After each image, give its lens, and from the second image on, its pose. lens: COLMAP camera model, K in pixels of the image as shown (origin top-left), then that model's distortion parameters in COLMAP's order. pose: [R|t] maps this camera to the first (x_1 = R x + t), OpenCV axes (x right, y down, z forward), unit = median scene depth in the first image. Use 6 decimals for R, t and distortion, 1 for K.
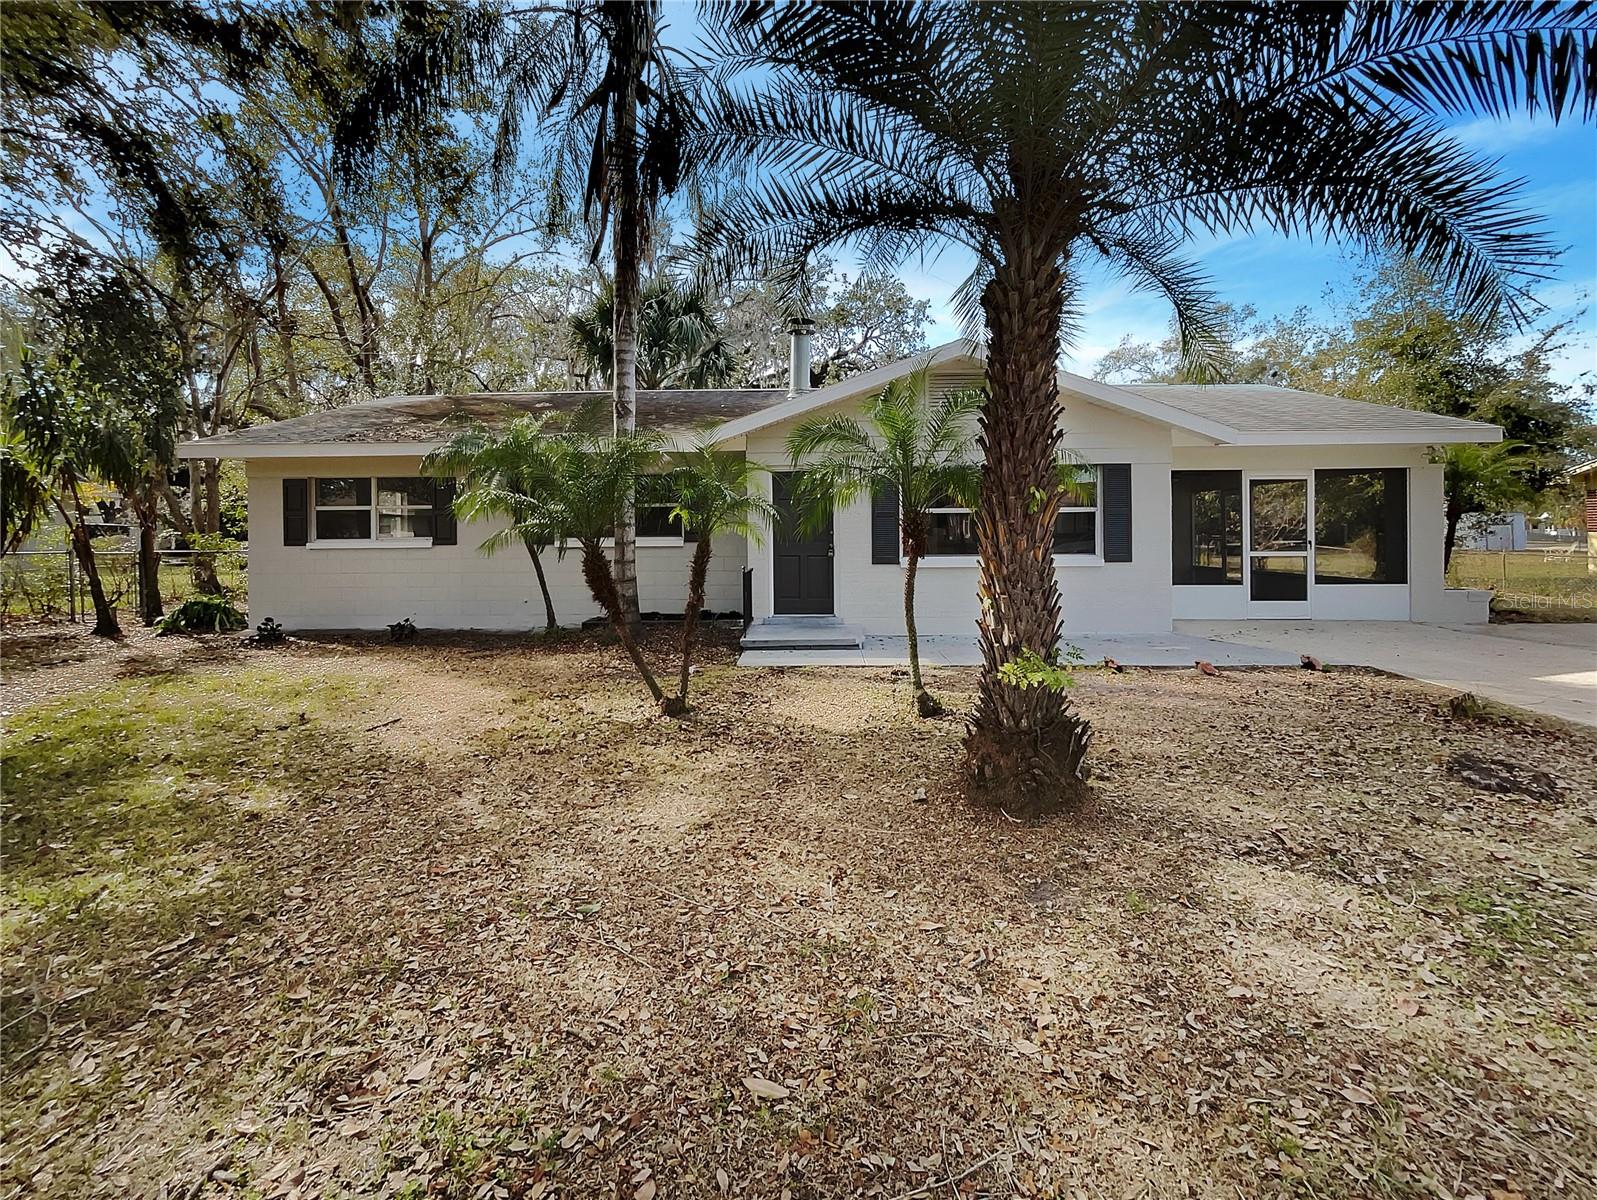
lens RADIAL K [[638.1, 0, 808.2], [0, 638.1, 628.3], [0, 0, 1]] dist [0.000458, -0.000595]
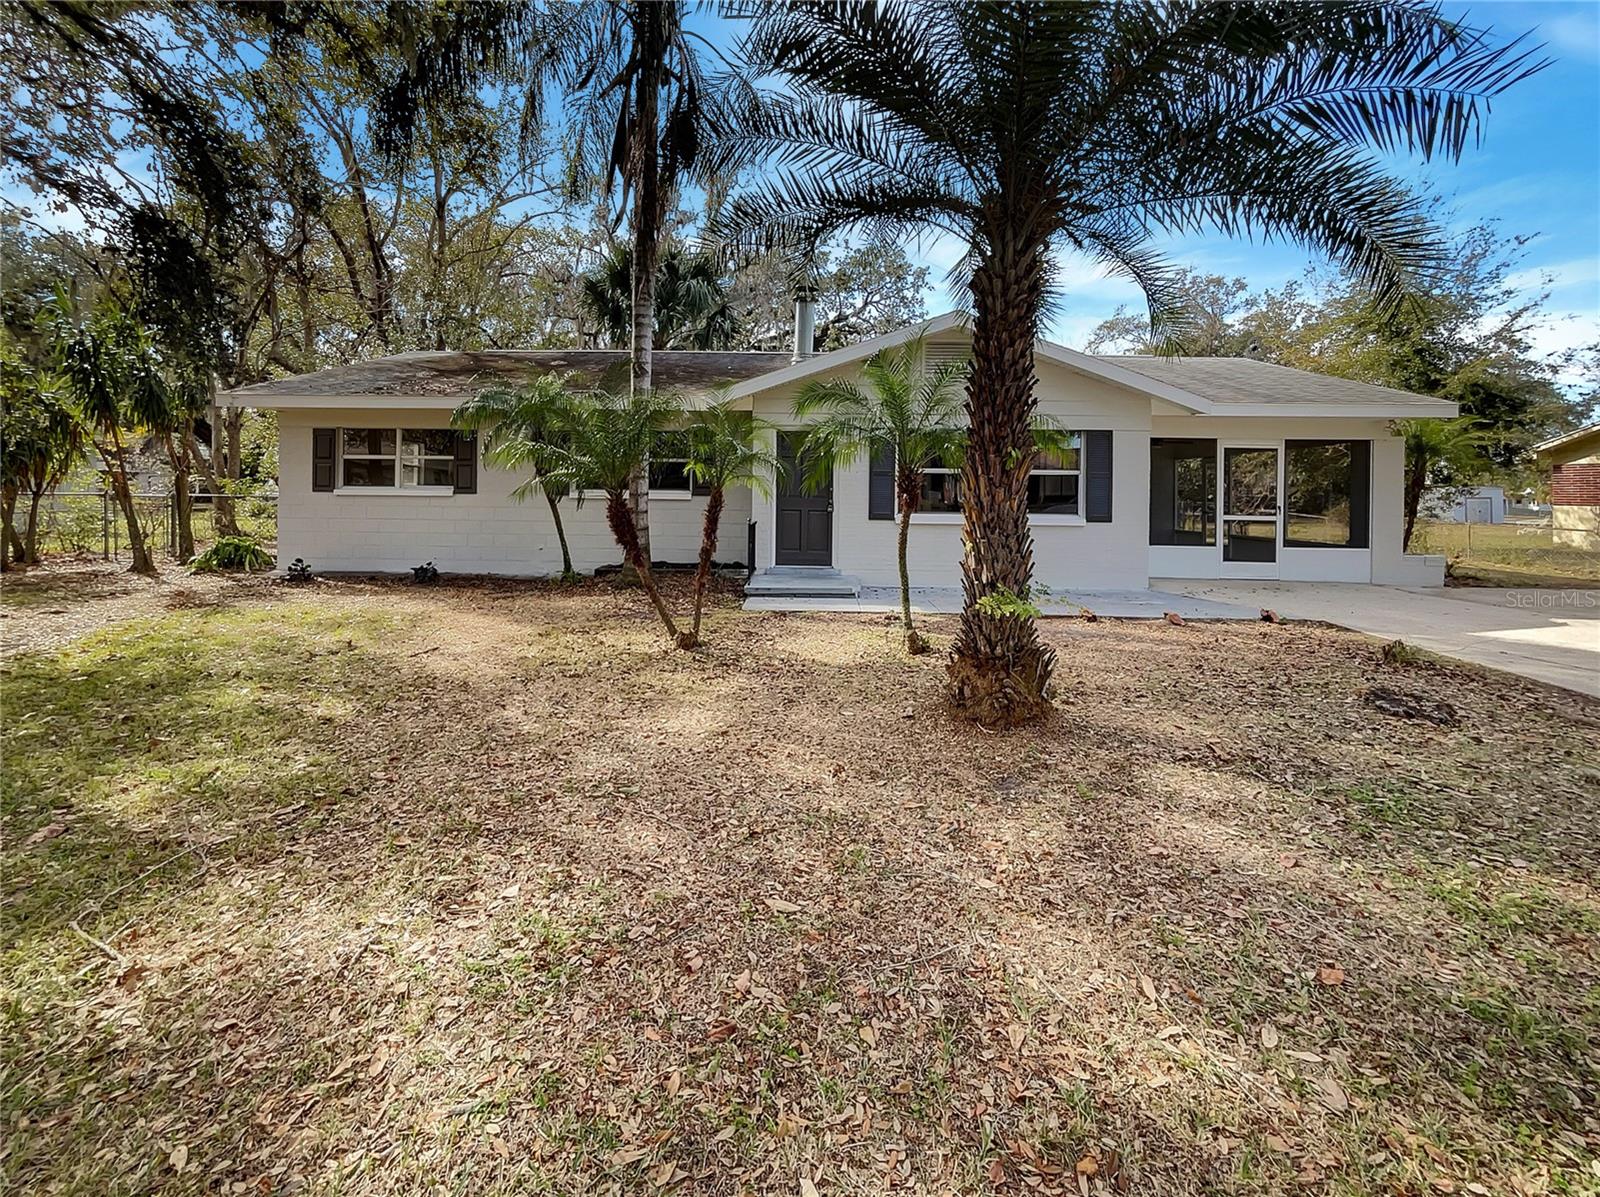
lens RADIAL K [[662.1, 0, 800.0], [0, 662.1, 598.5], [0, 0, 1]] dist [-0.001550, 0.000492]
pose [[0.999788, 0.020410, 0.002760, -0.025558], [-0.020419, 0.999786, 0.003261, 0.051729], [-0.002693, -0.003317, 0.999991, -0.181979]]
